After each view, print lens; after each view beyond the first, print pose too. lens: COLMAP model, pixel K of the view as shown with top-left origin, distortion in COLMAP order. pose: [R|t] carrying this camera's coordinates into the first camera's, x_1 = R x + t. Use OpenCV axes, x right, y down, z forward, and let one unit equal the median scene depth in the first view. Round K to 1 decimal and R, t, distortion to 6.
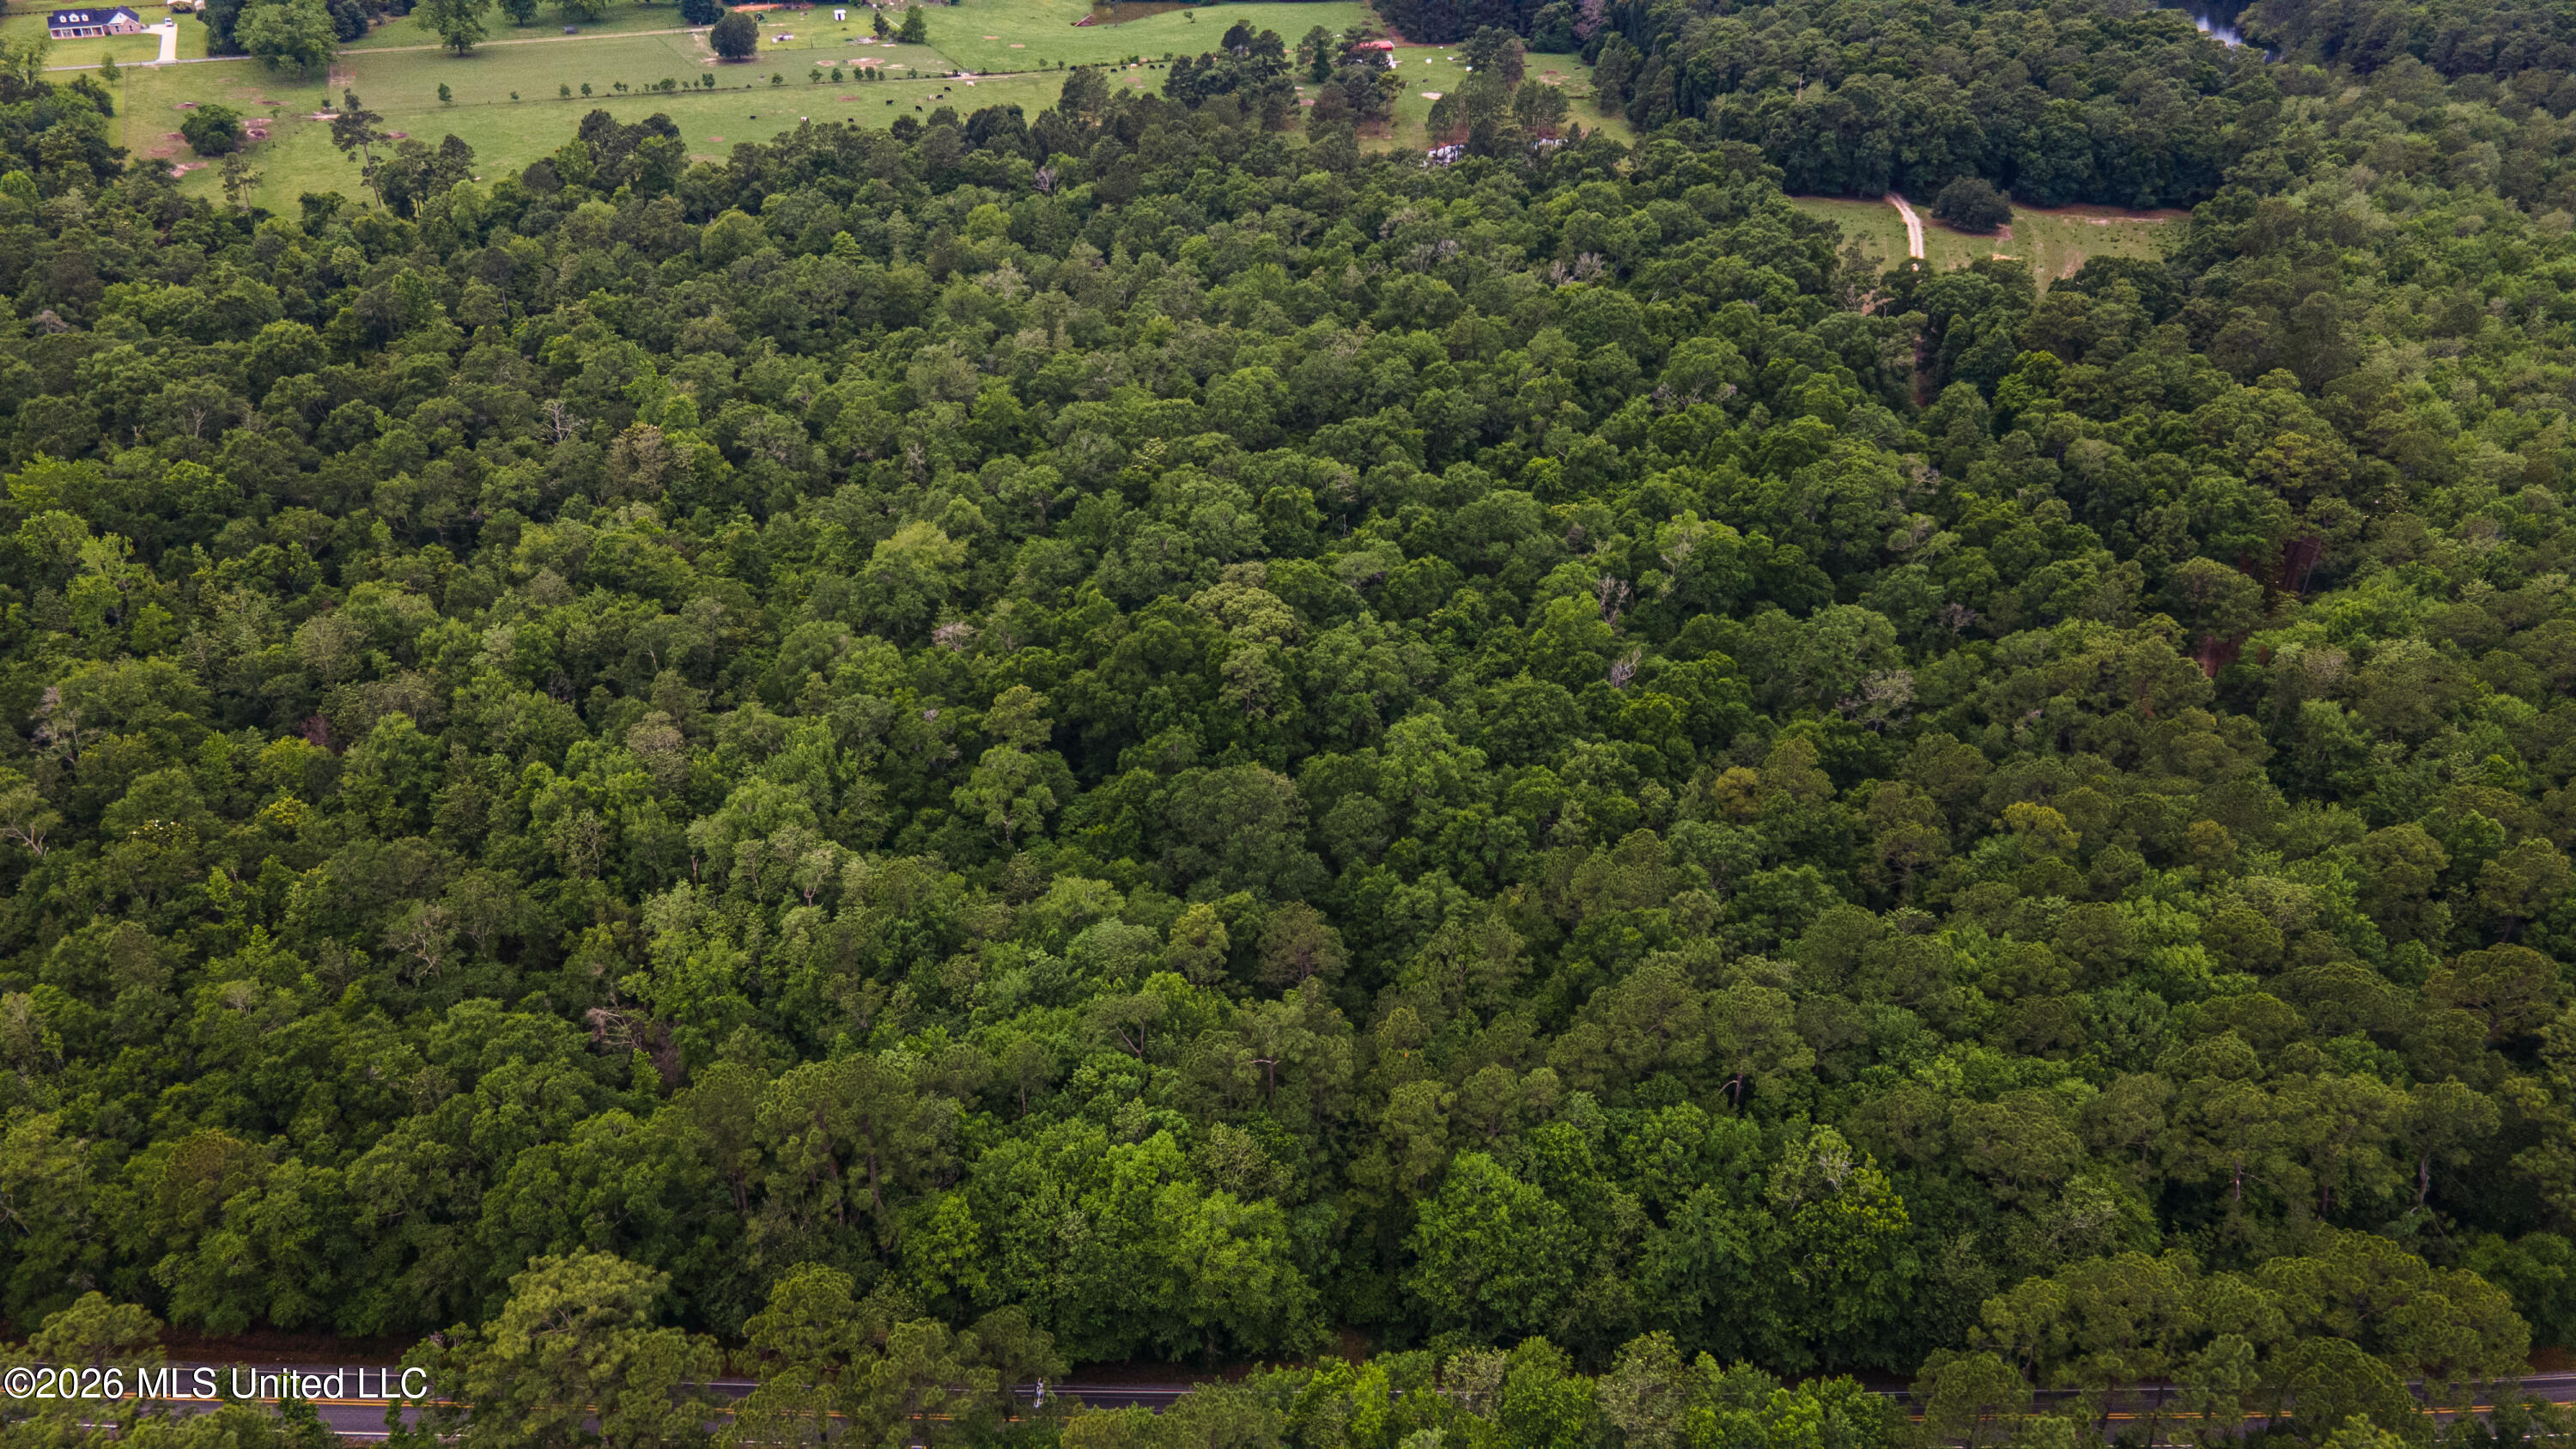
lens RADIAL K [[1863.6, 0, 1290.7], [0, 1863.6, 717.9], [0, 0, 1]] dist [0.021481, 0.025539]
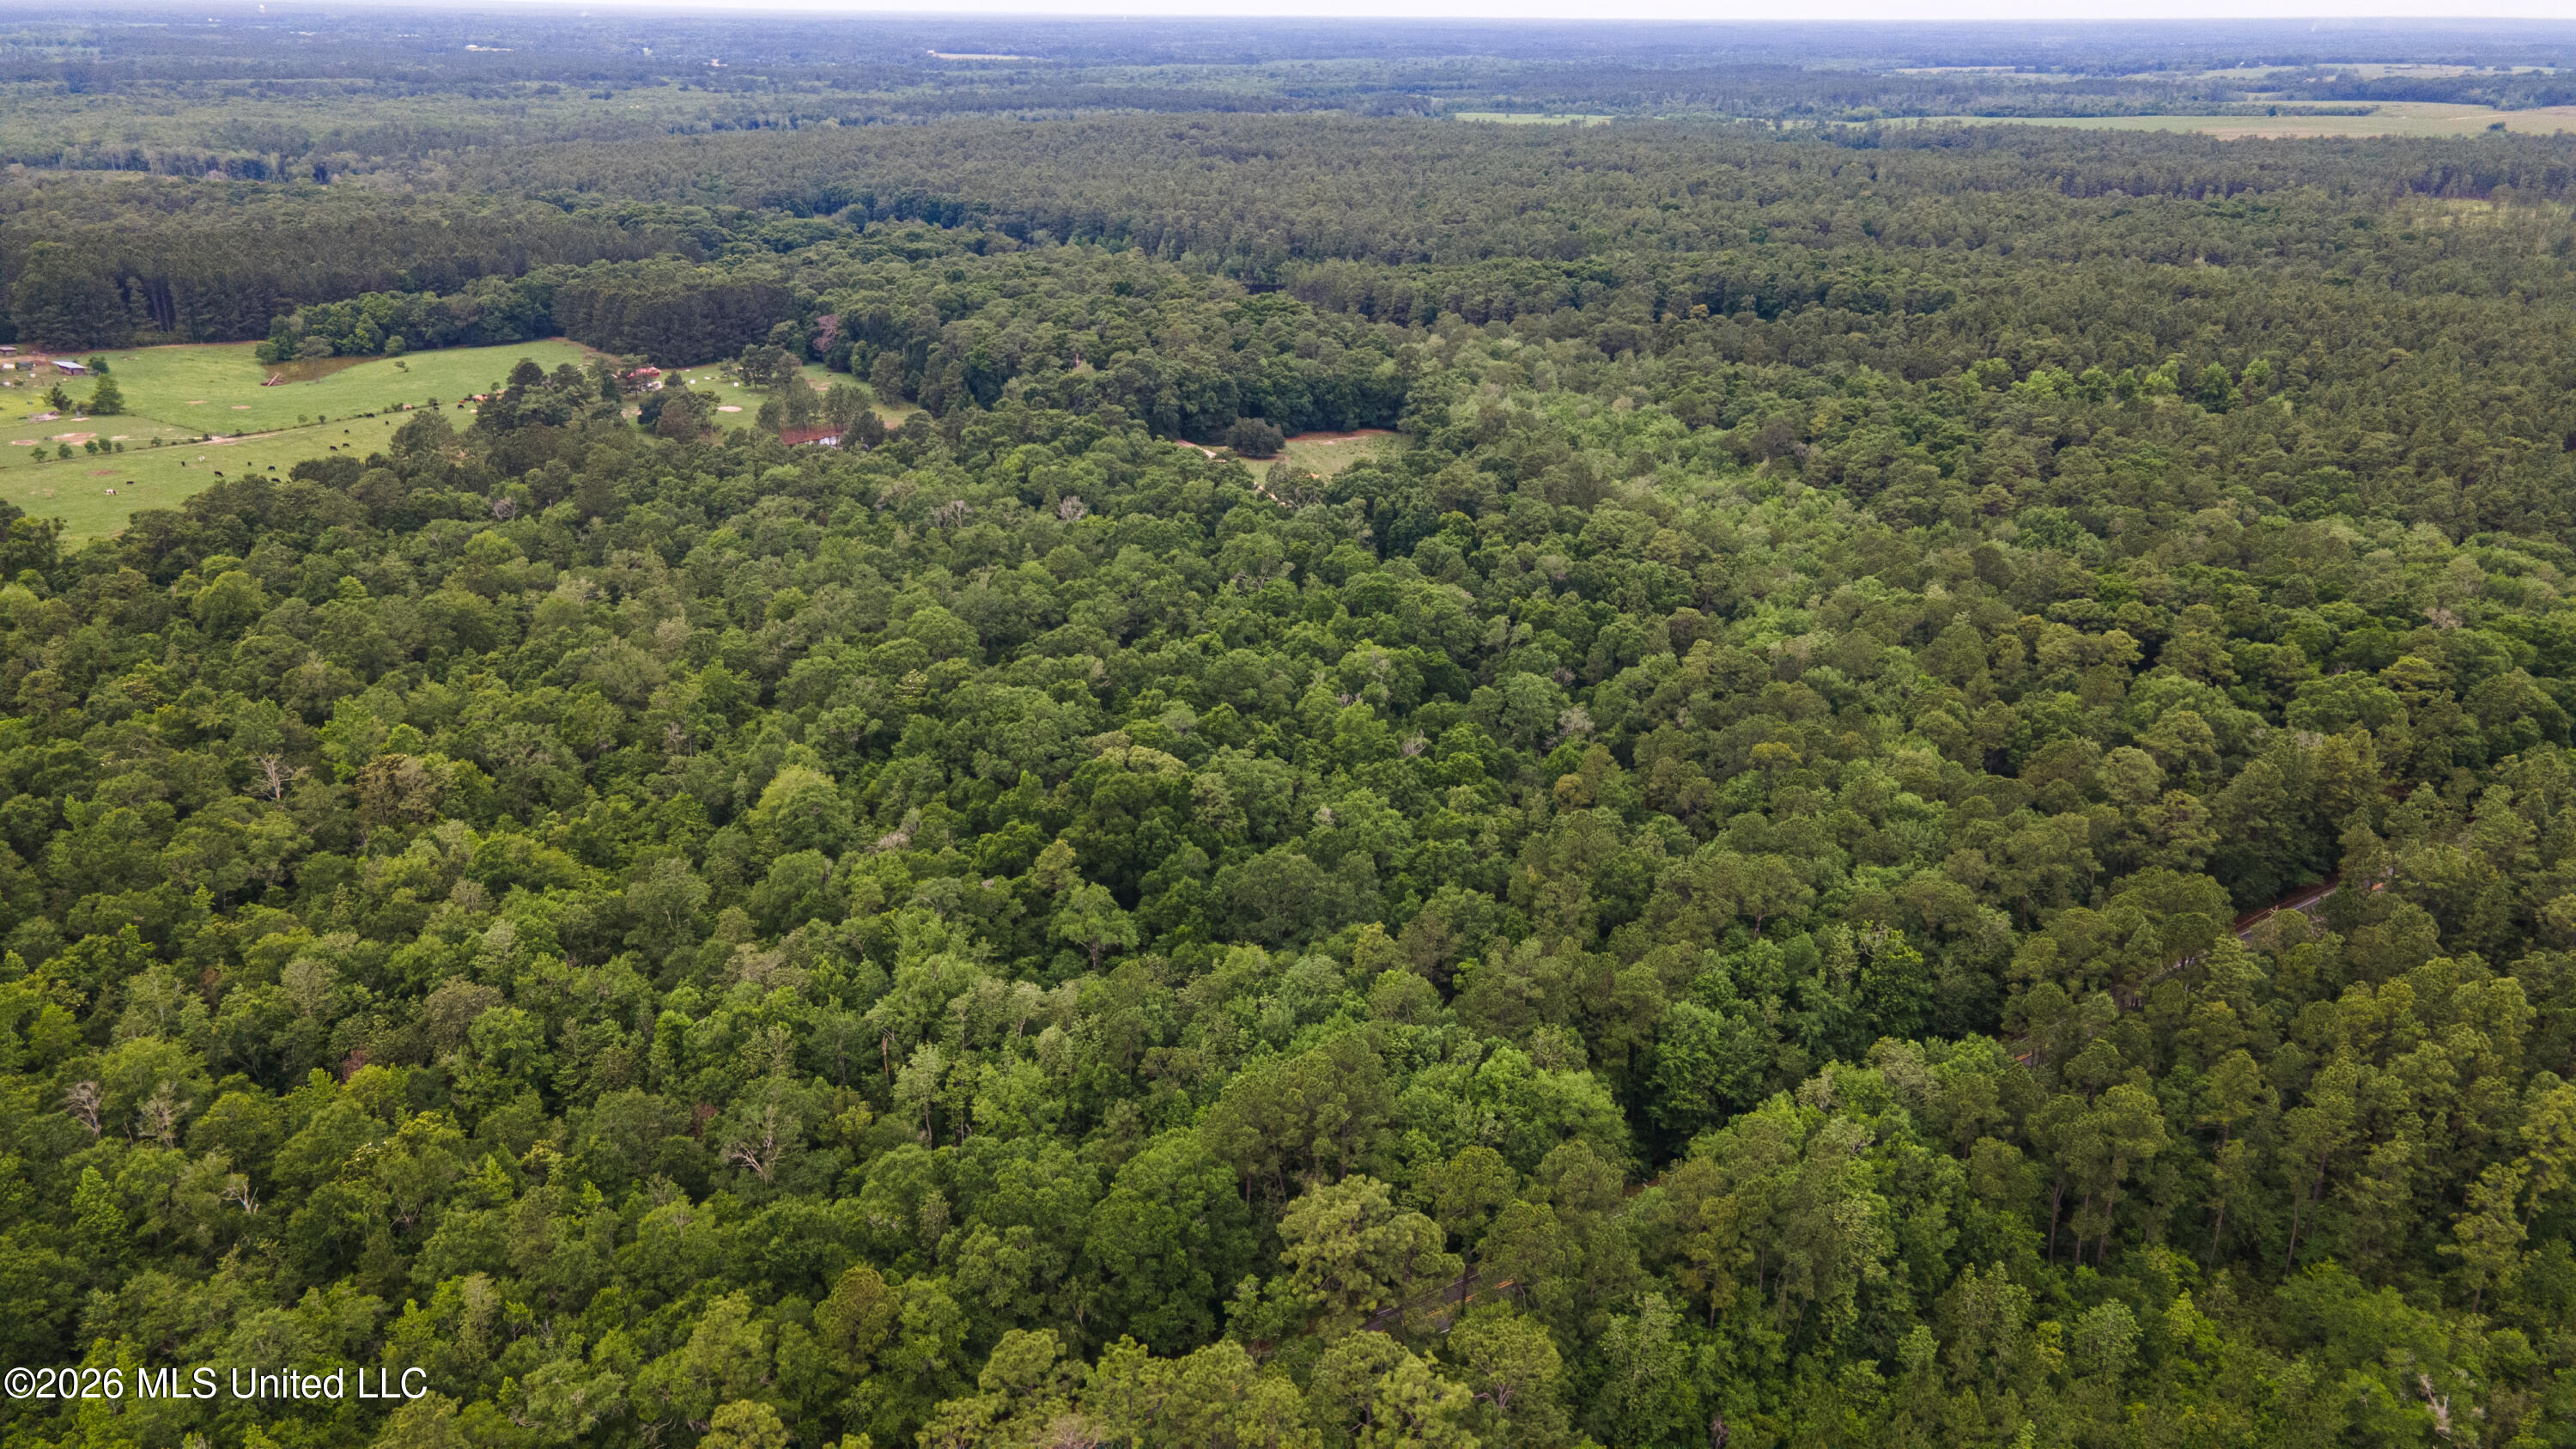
lens RADIAL K [[1863.6, 0, 1293.2], [0, 1863.6, 729.7], [0, 0, 1]] dist [0.021481, 0.025539]
pose [[0.839959, -0.189801, 0.508374, -0.331463], [0.267341, 0.959995, -0.083300, 0.029036], [-0.472226, 0.205878, 0.857098, -0.051100]]
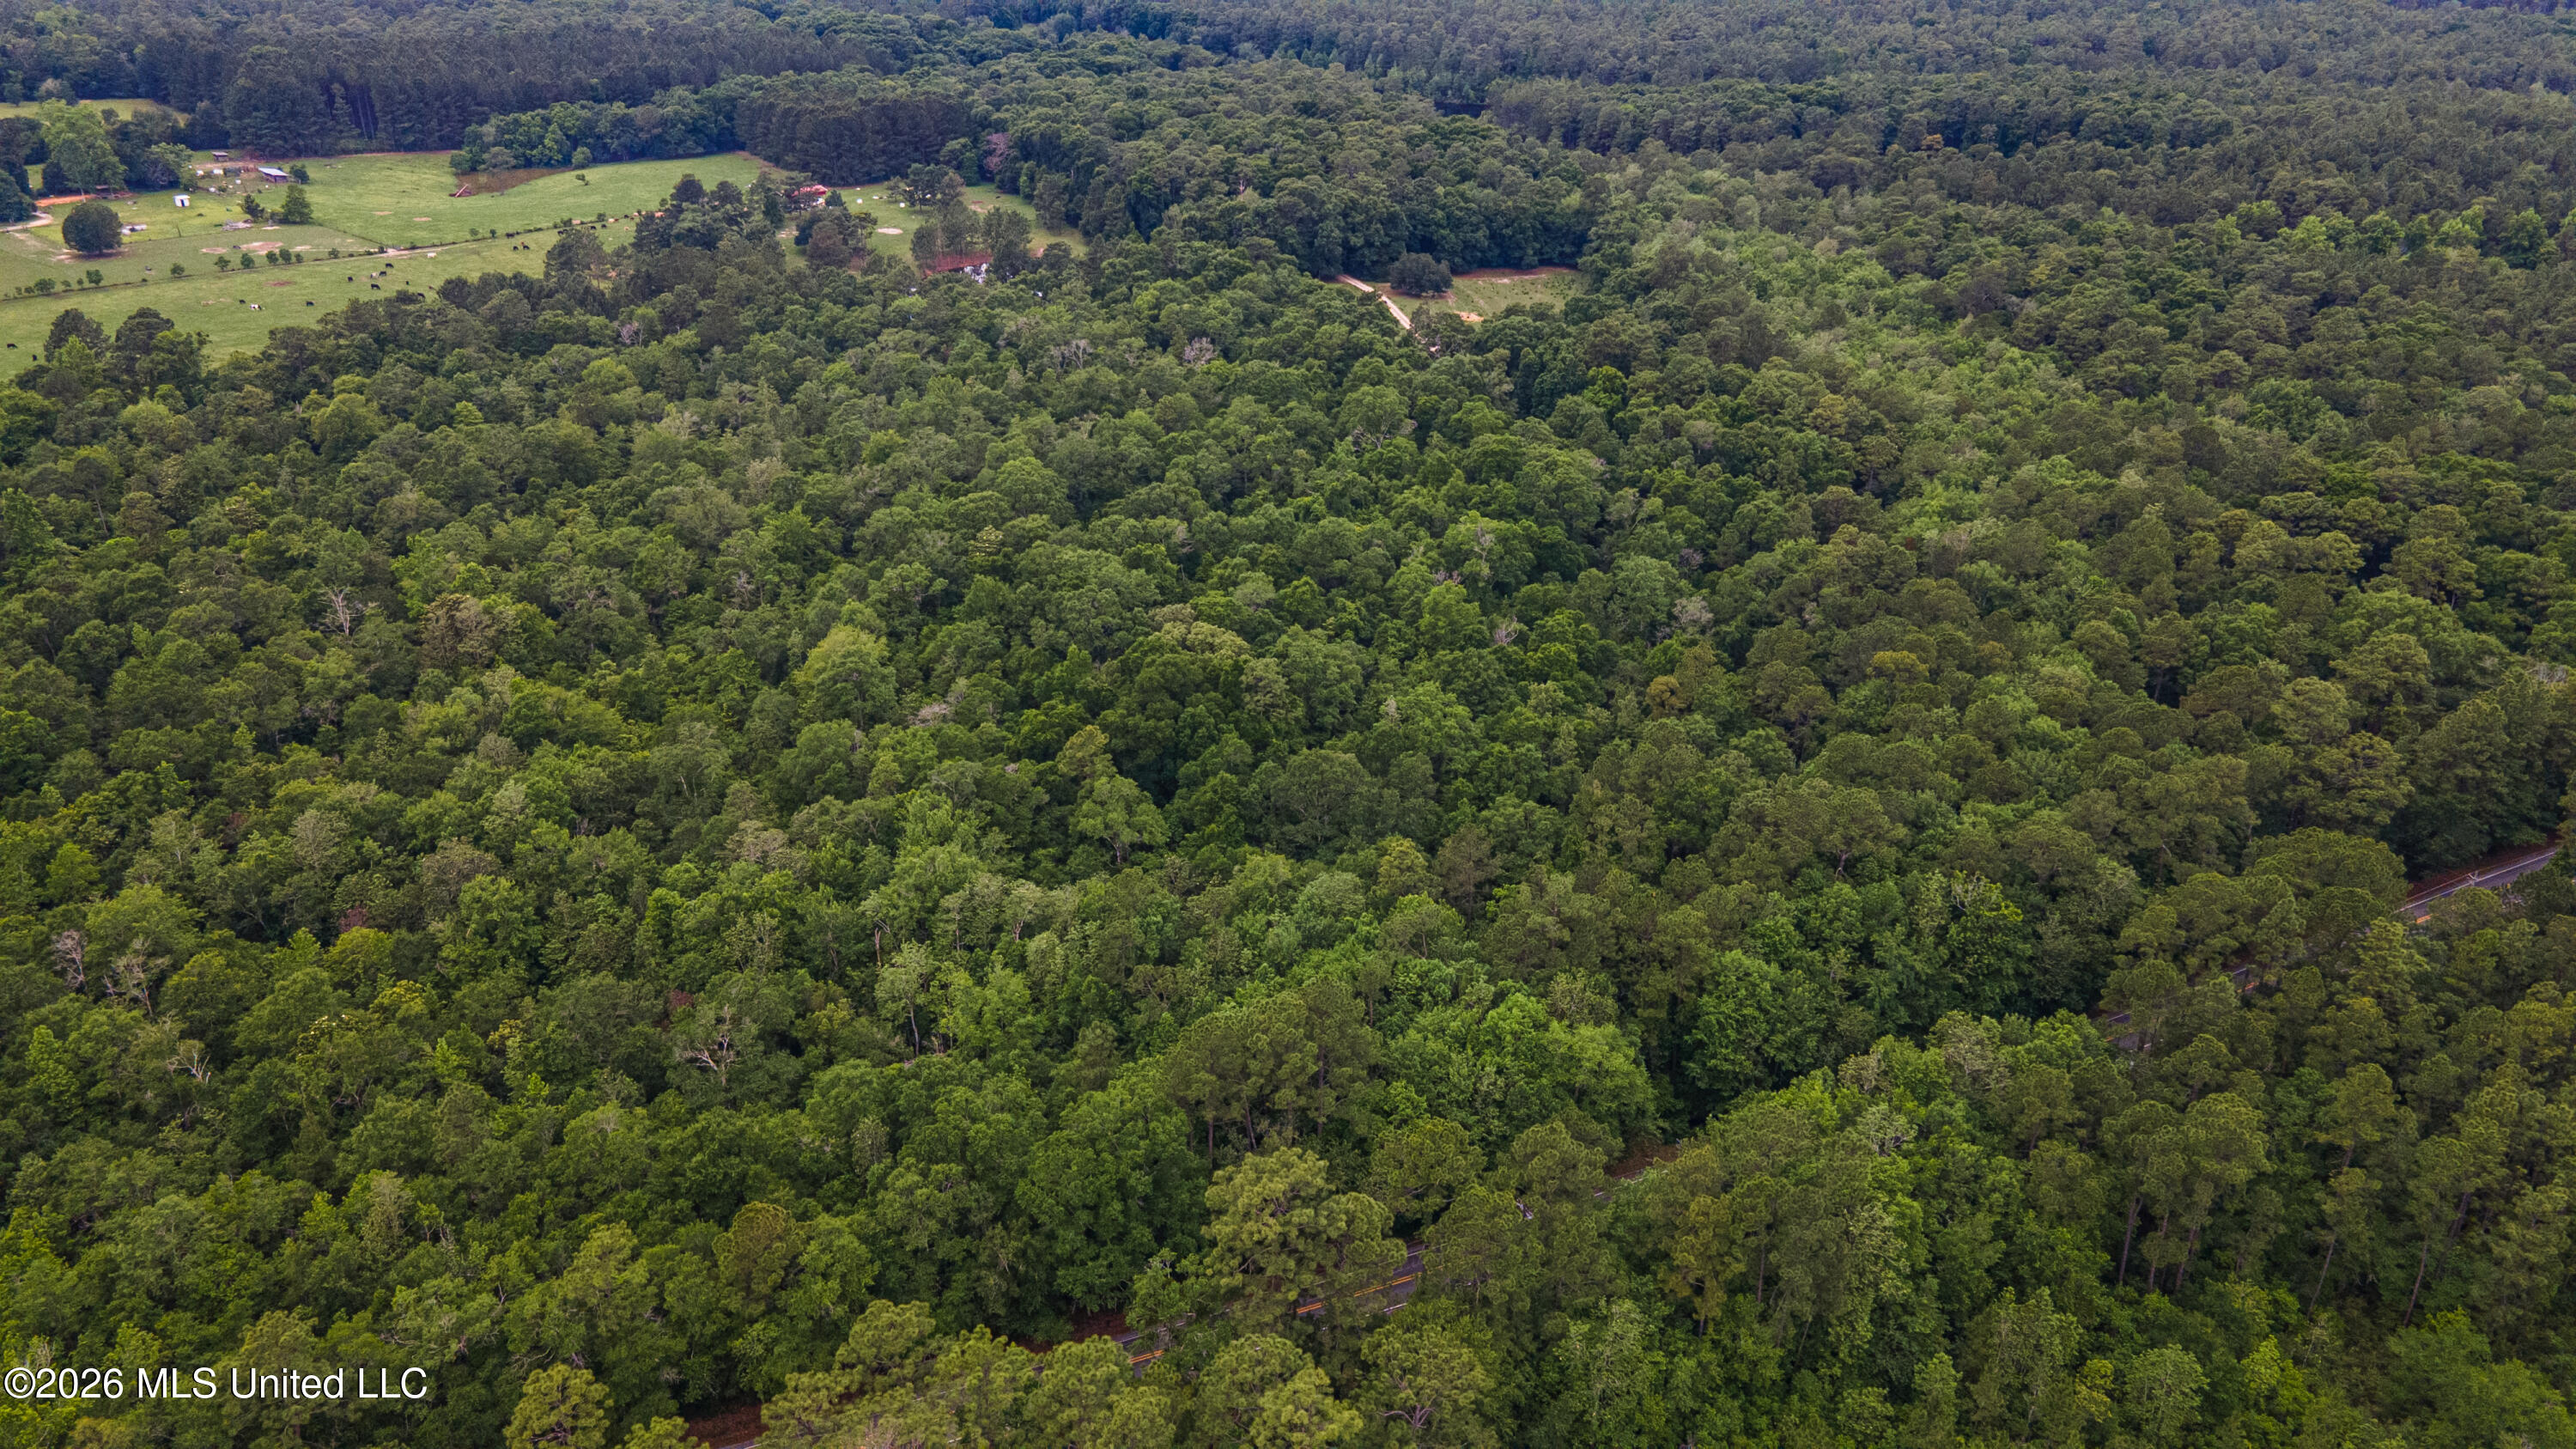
lens RADIAL K [[1863.6, 0, 1291.9], [0, 1863.6, 724.8], [0, 0, 1]] dist [0.021481, 0.025539]
pose [[0.903070, -0.187872, 0.386223, -0.253676], [0.213996, 0.976505, -0.025362, 0.019534], [-0.372384, 0.105554, 0.922057, -0.035489]]
